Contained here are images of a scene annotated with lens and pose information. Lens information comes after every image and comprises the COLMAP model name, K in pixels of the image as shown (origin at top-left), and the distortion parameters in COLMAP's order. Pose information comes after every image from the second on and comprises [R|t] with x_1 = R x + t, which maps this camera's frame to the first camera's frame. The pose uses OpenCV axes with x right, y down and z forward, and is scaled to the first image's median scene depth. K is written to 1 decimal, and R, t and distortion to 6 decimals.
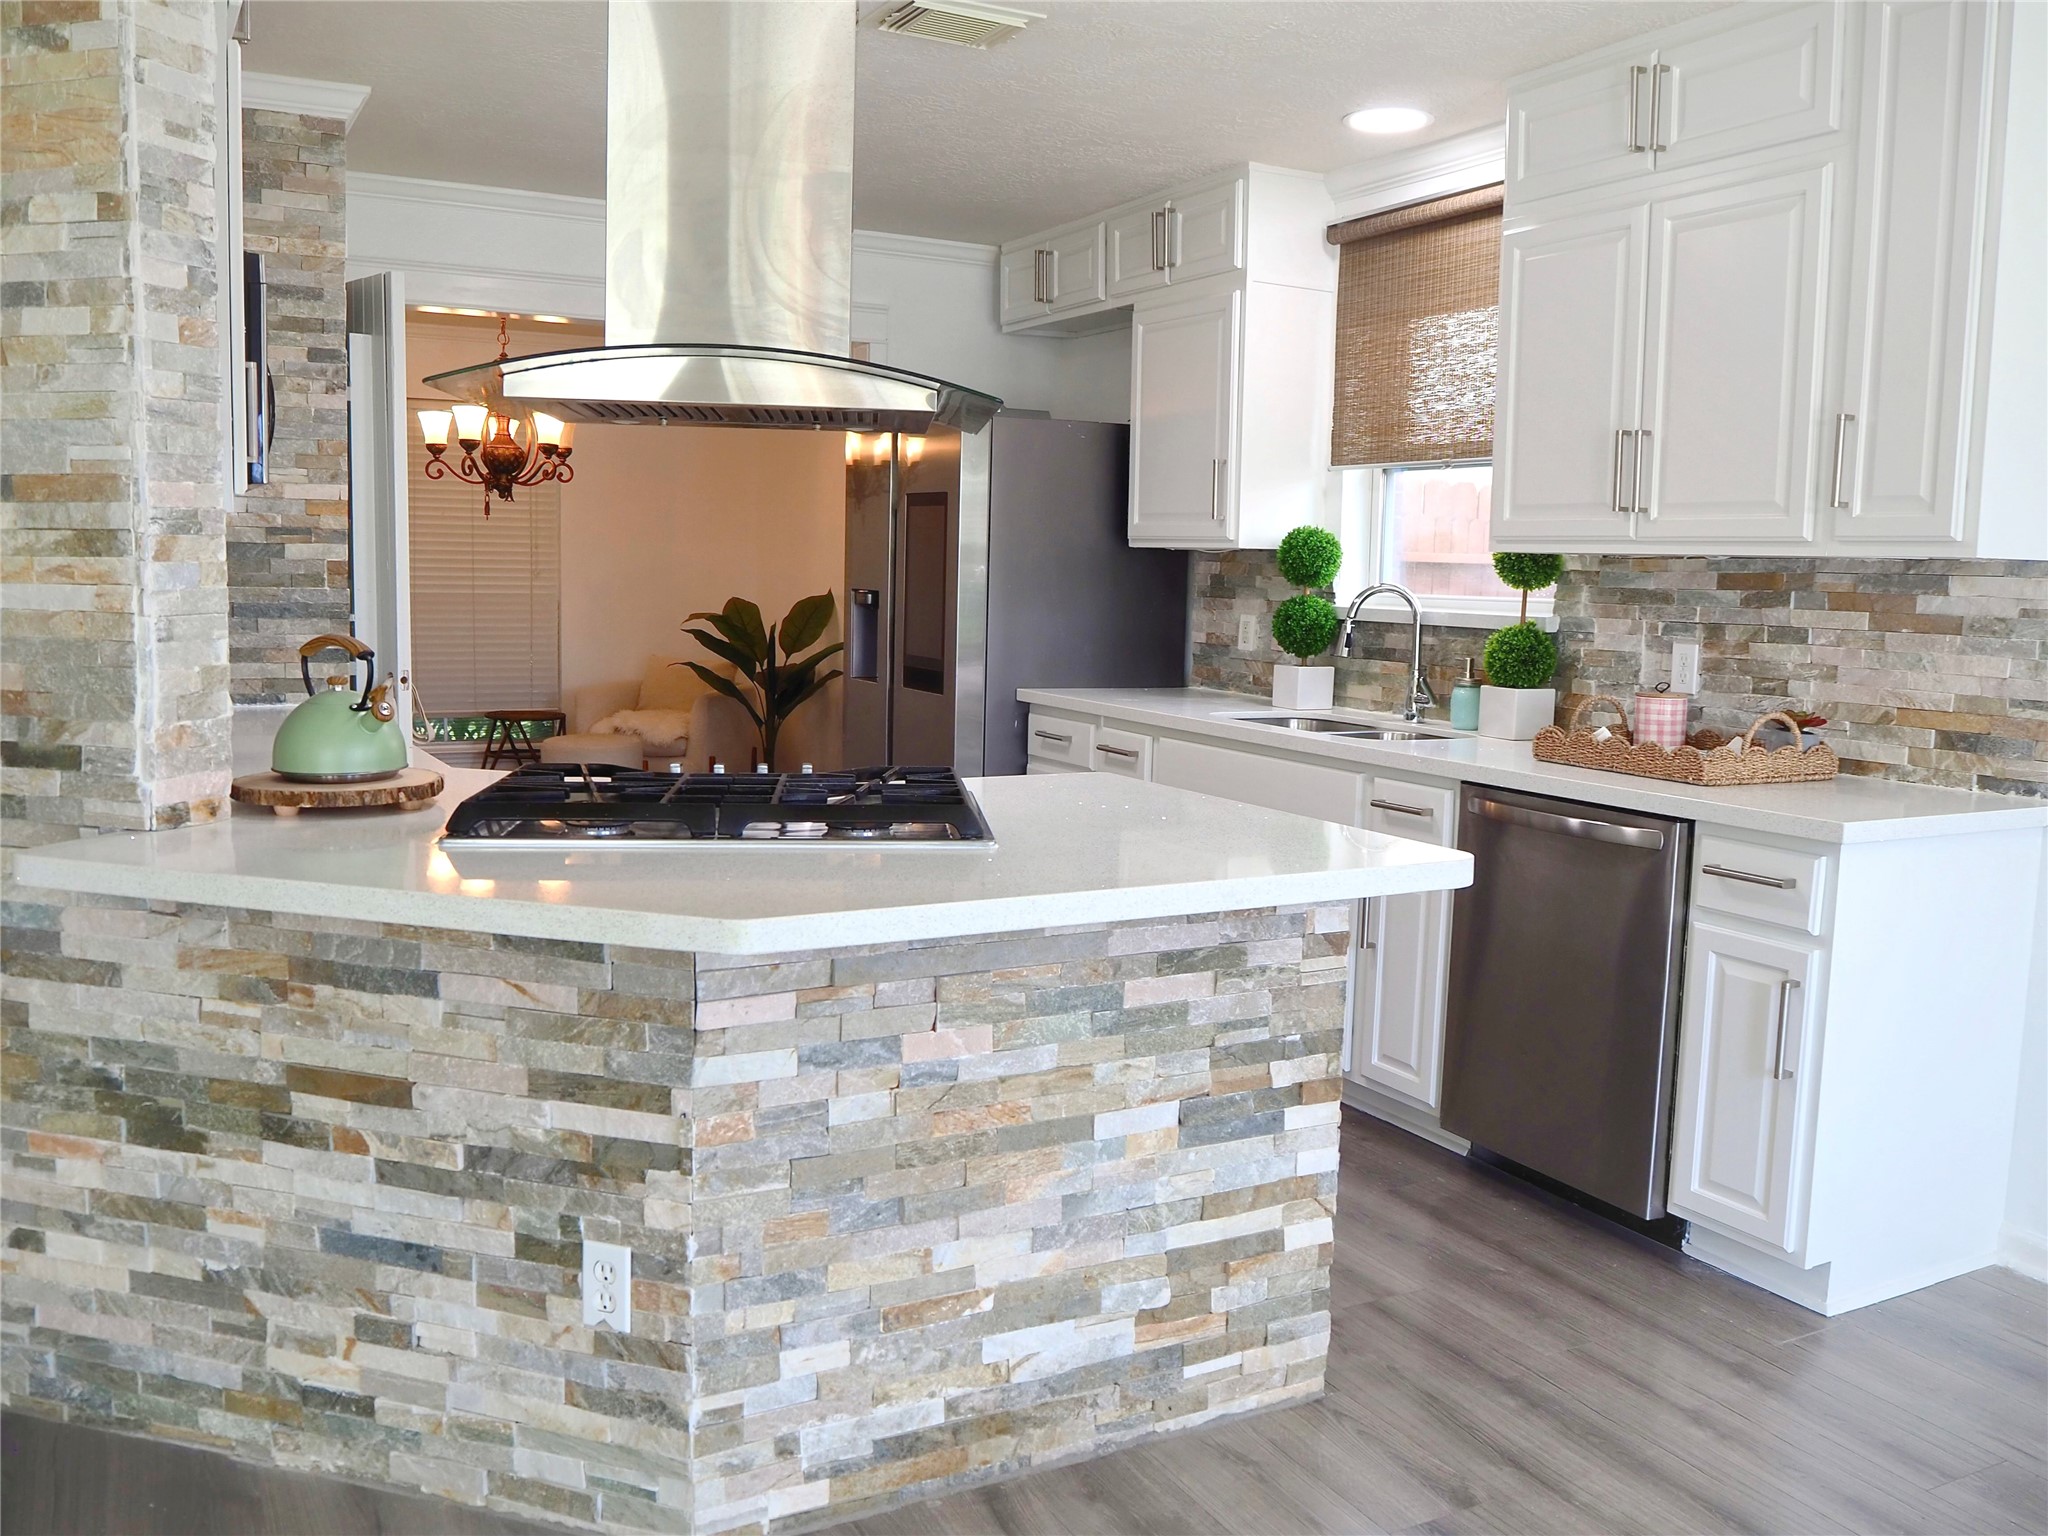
lens RADIAL K [[1790.8, 0, 1003.2], [0, 1790.8, 764.9], [0, 0, 1]] dist [-0.038590, 0.001256]
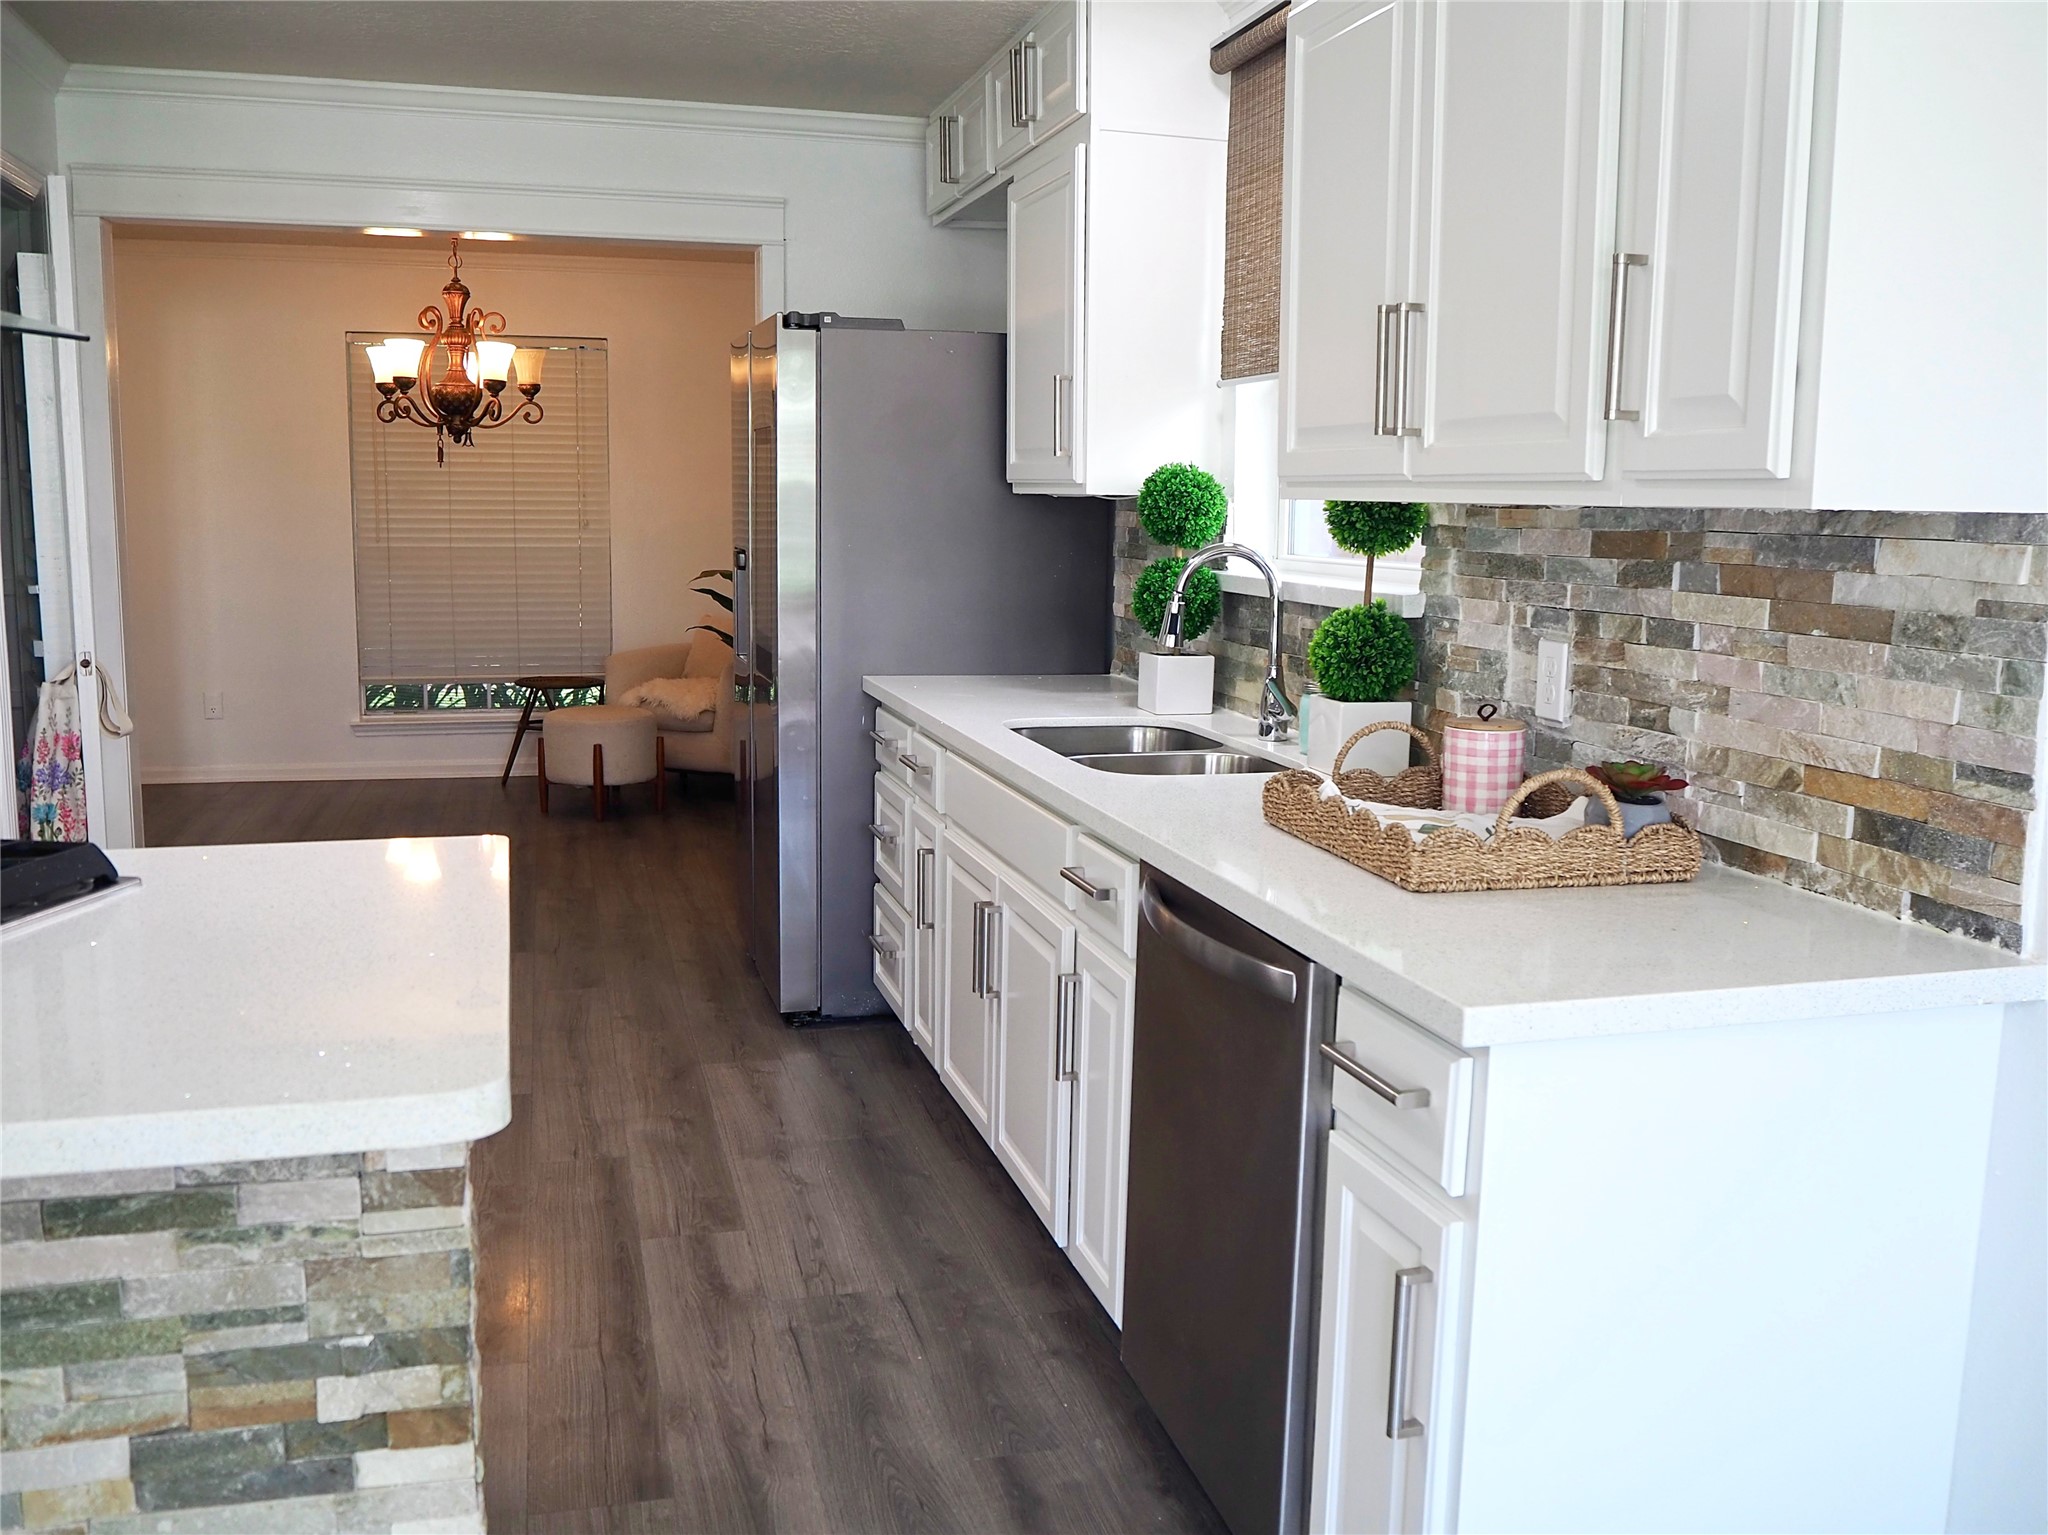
lens RADIAL K [[1790.8, 0, 1043.8], [0, 1790.8, 767.2], [0, 0, 1]] dist [-0.038590, 0.001256]
pose [[0.973952, 0.025717, -0.225292, 0.381241], [-0.017971, 0.999177, 0.036365, -0.046816], [0.226042, -0.031370, 0.973612, 0.361734]]
